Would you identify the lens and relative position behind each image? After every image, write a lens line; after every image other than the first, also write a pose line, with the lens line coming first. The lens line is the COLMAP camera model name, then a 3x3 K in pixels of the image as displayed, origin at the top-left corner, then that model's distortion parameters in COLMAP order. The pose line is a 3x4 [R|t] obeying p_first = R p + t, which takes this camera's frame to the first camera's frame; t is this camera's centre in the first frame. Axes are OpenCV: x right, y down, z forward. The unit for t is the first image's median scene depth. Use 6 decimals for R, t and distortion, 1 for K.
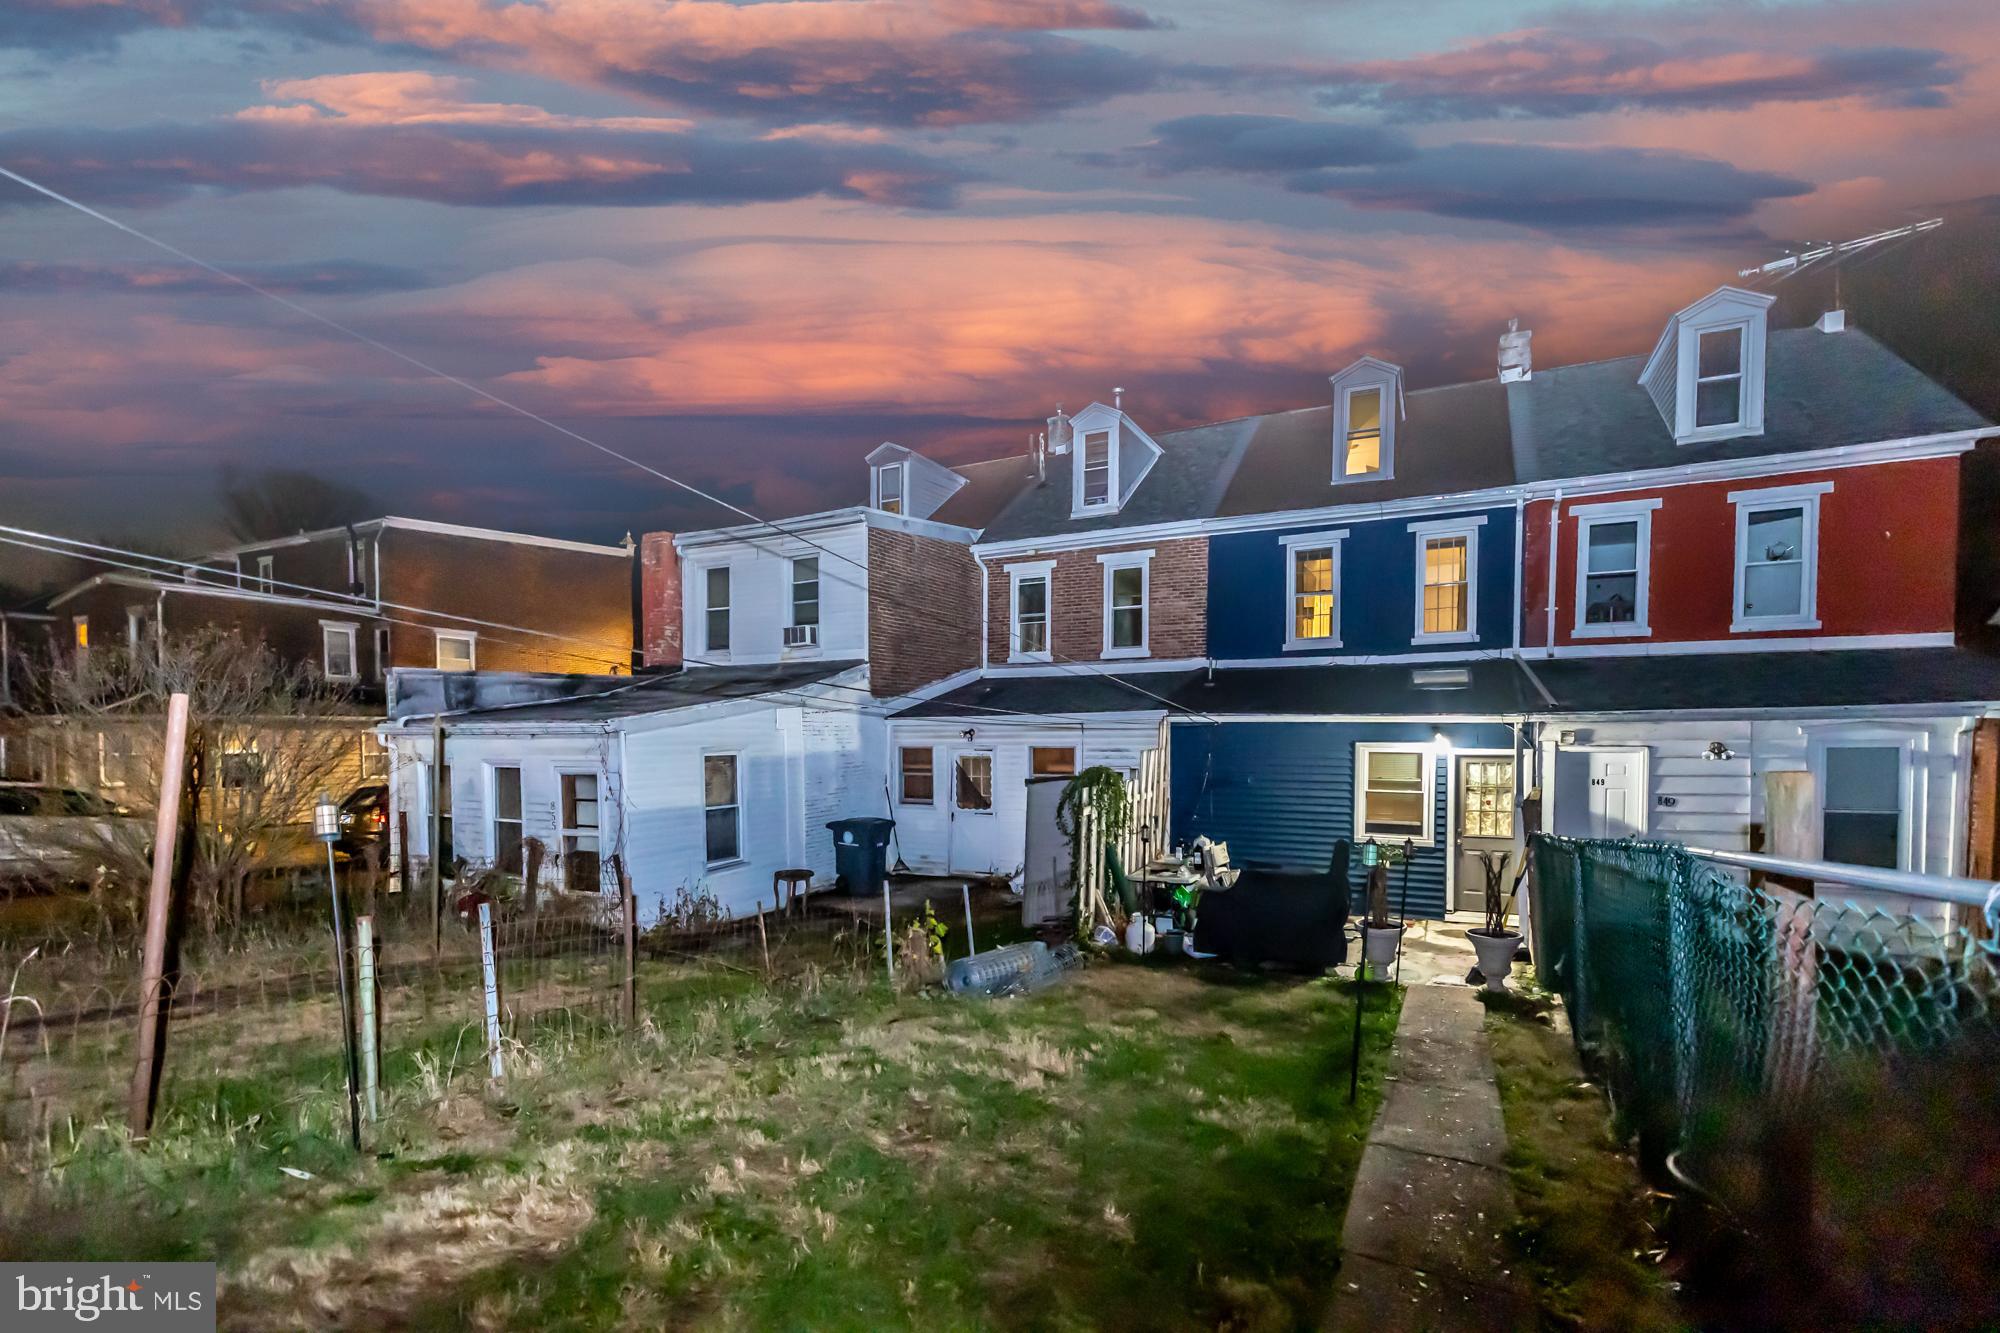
lens RADIAL K [[858.1, 0, 987.5], [0, 858.1, 775.3], [0, 0, 1]] dist [0.000272, -0.000395]
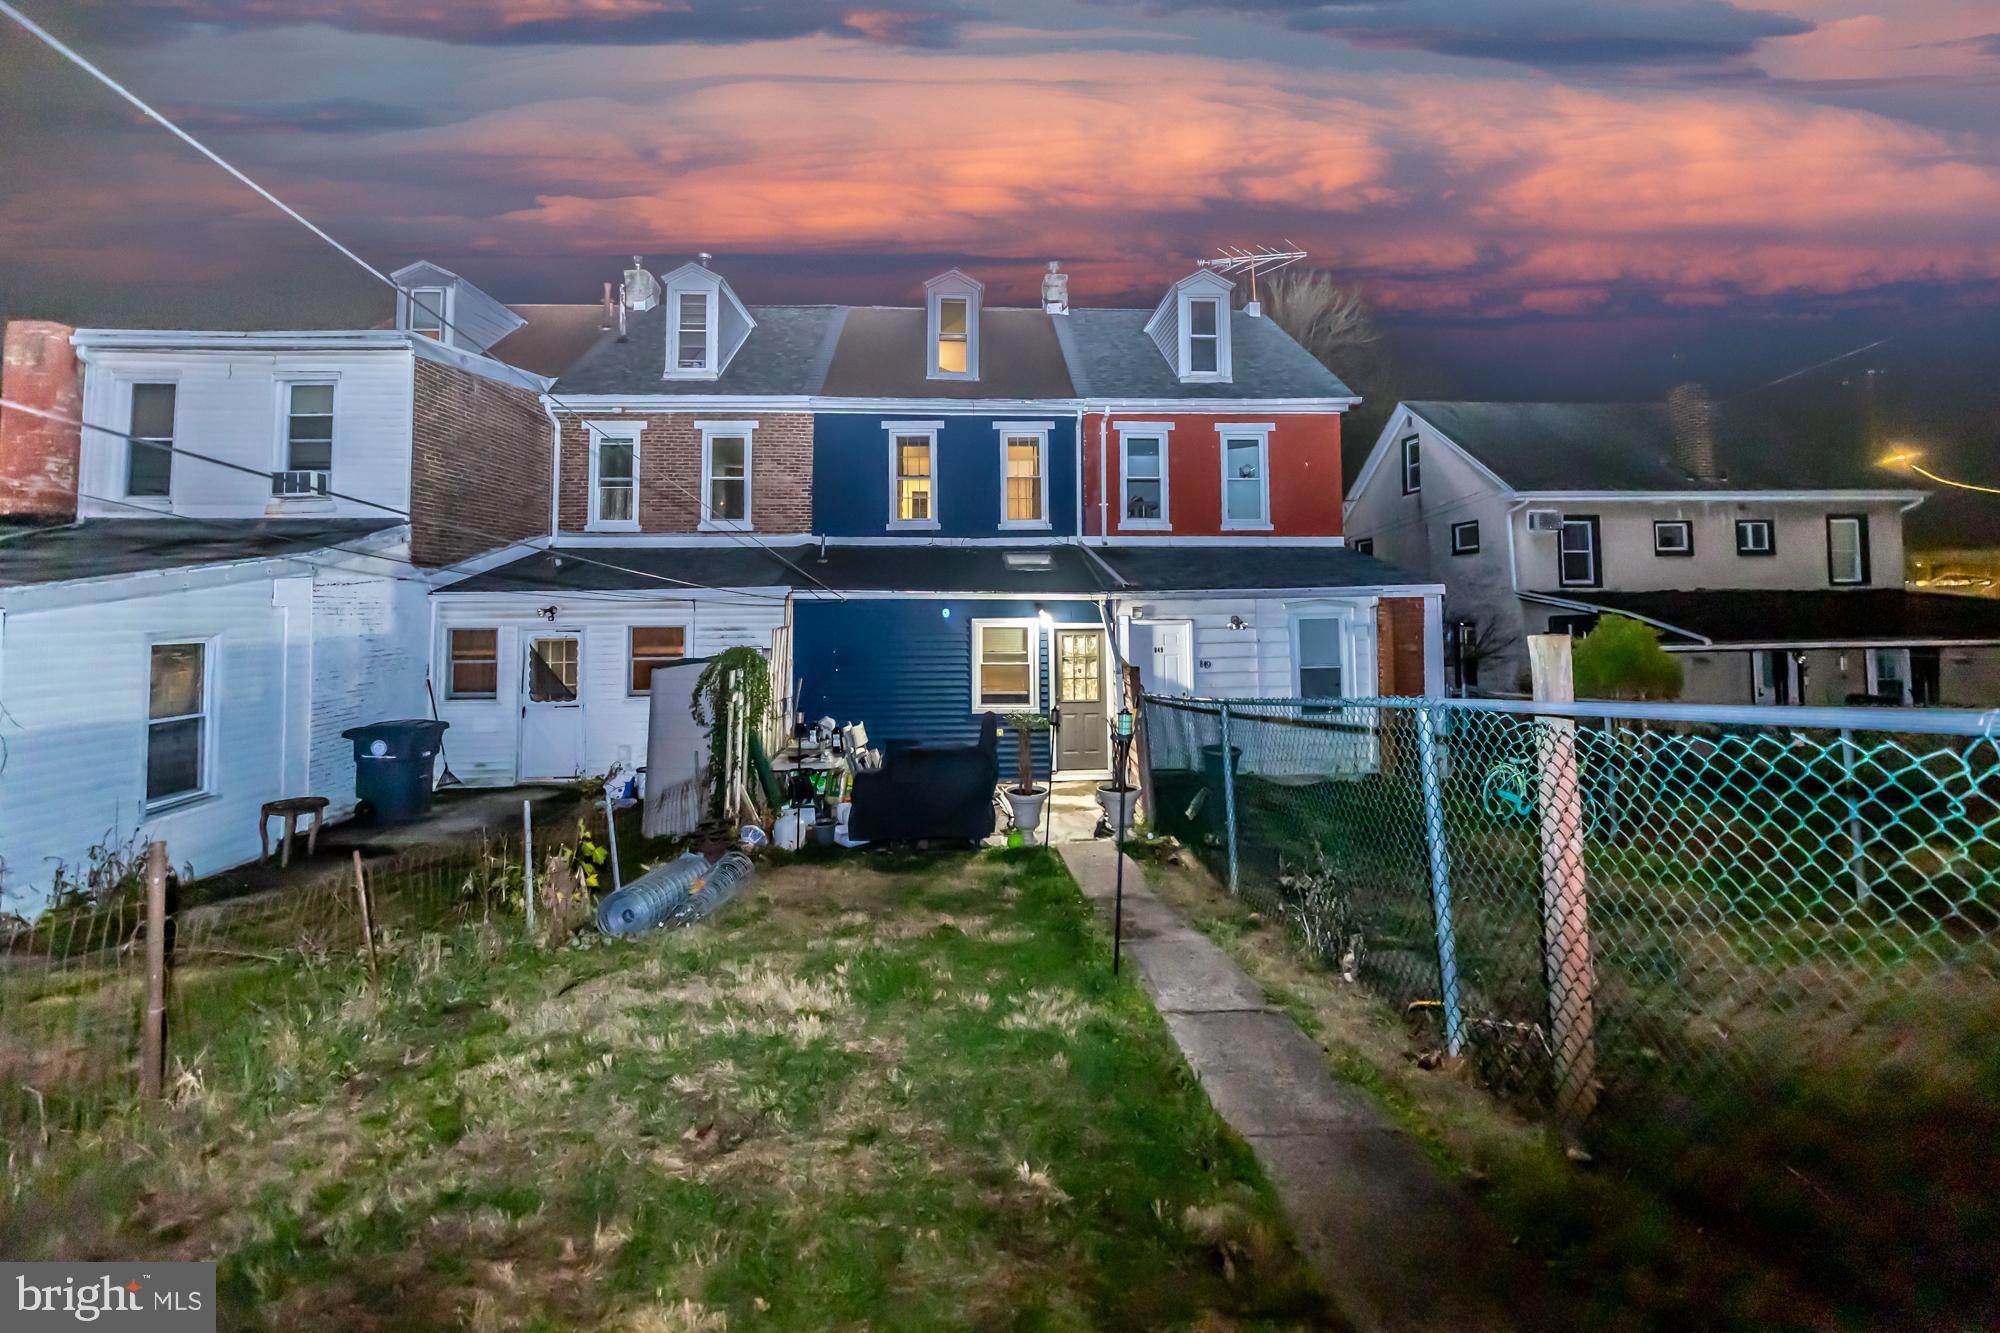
lens RADIAL K [[866.7, 0, 986.3], [0, 866.7, 575.6], [0, 0, 1]] dist [0.000483, -0.000051]
pose [[0.871699, 0.016331, 0.489769, -0.068431], [0.027826, 0.996182, -0.082744, -0.001588], [-0.489250, 0.085756, 0.867917, 0.047760]]
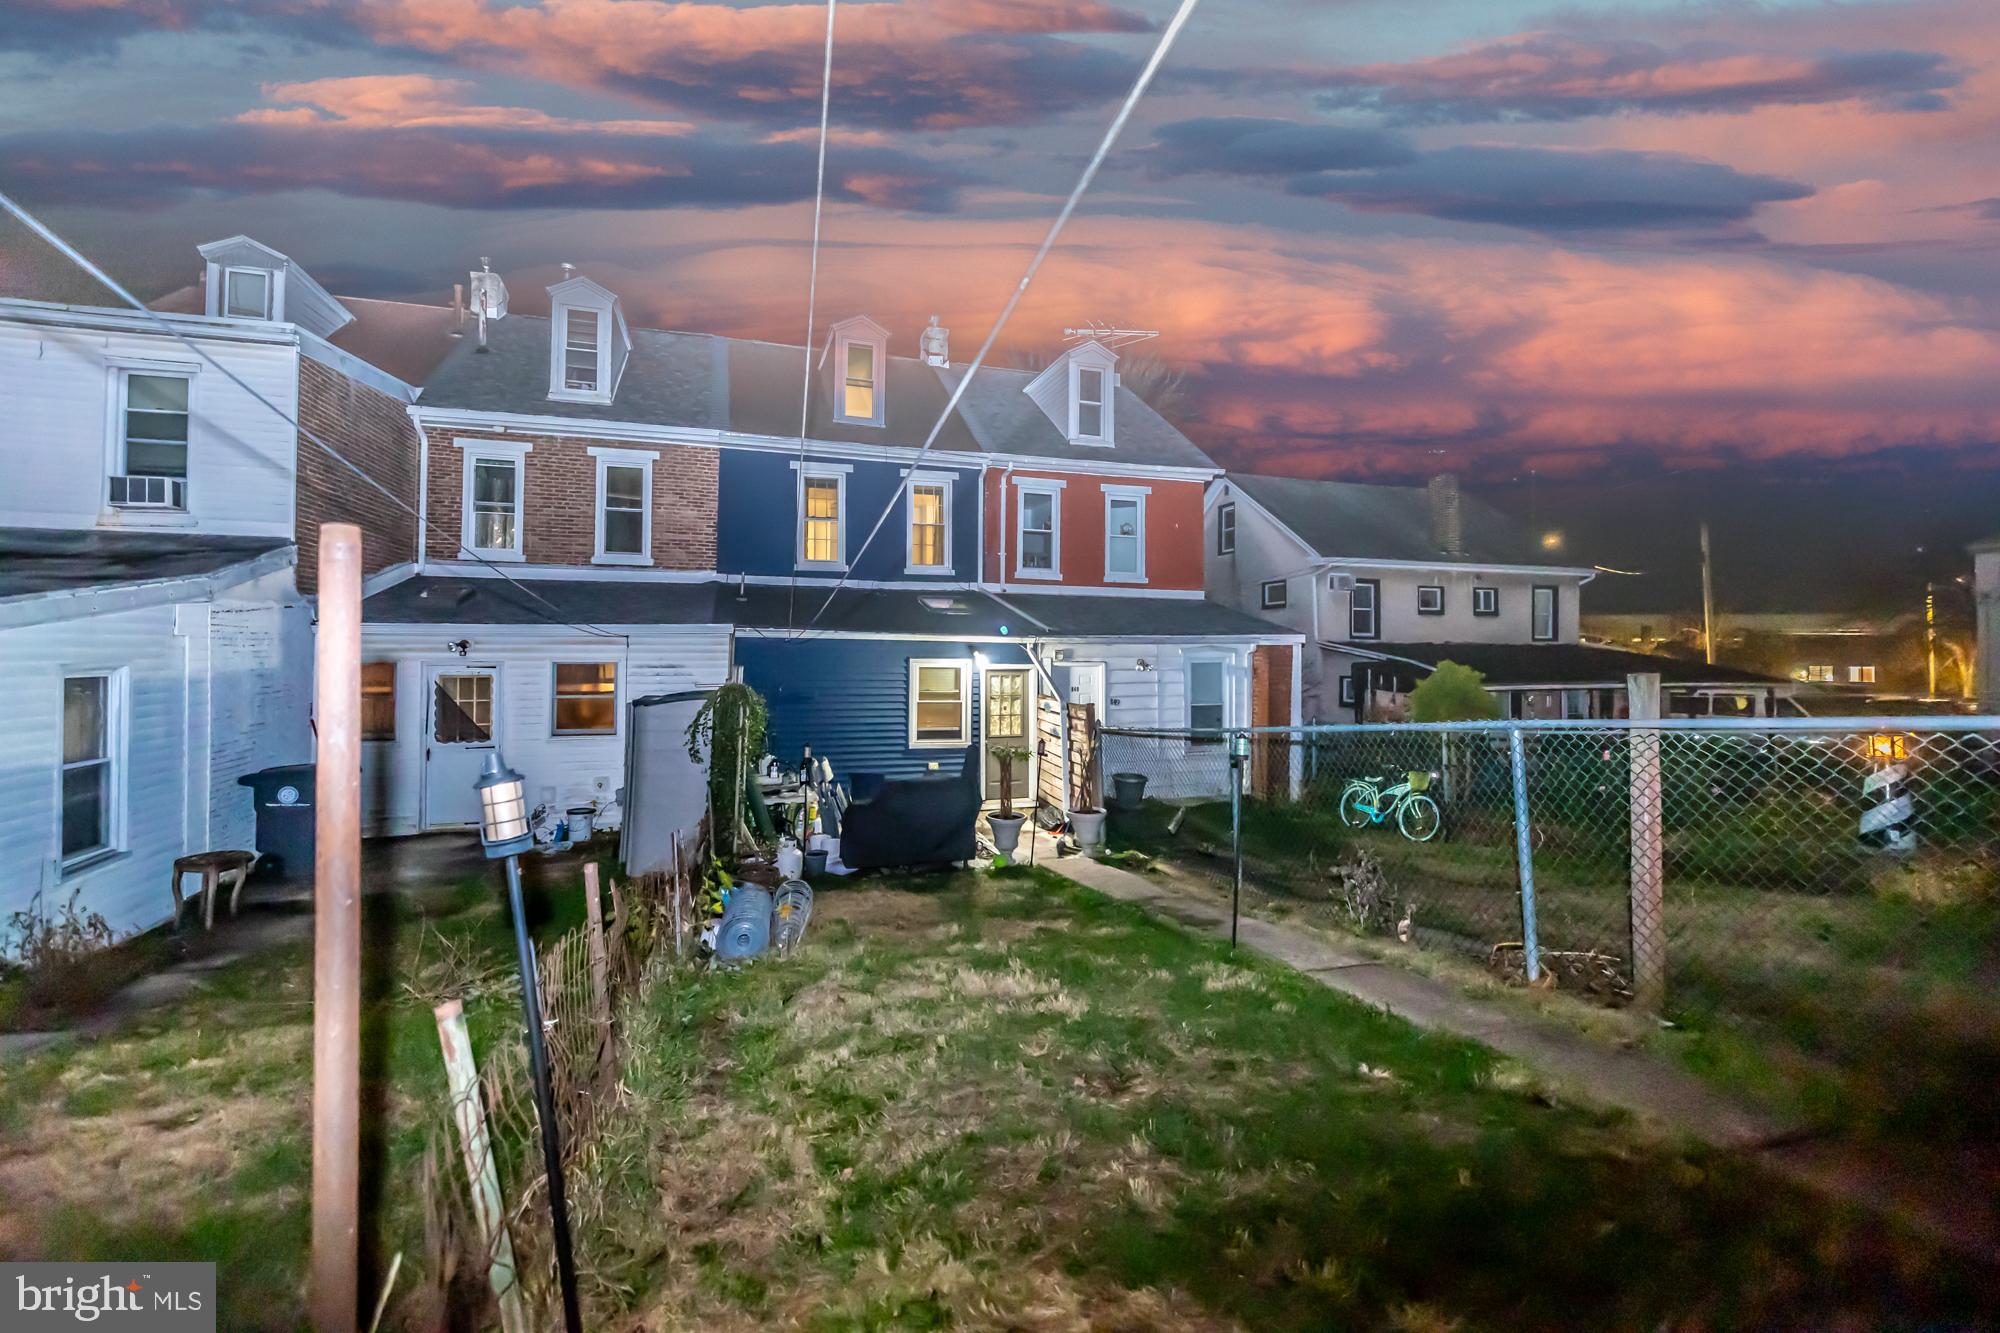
lens RADIAL K [[847.0, 0, 993.9], [0, 847.0, 654.2], [0, 0, 1]] dist [-0.000101, 0.000089]
pose [[0.722043, 0.006394, 0.691818, -0.214593], [0.024387, 0.999101, -0.034686, -0.002792], [-0.691418, 0.041916, 0.721238, 0.110589]]
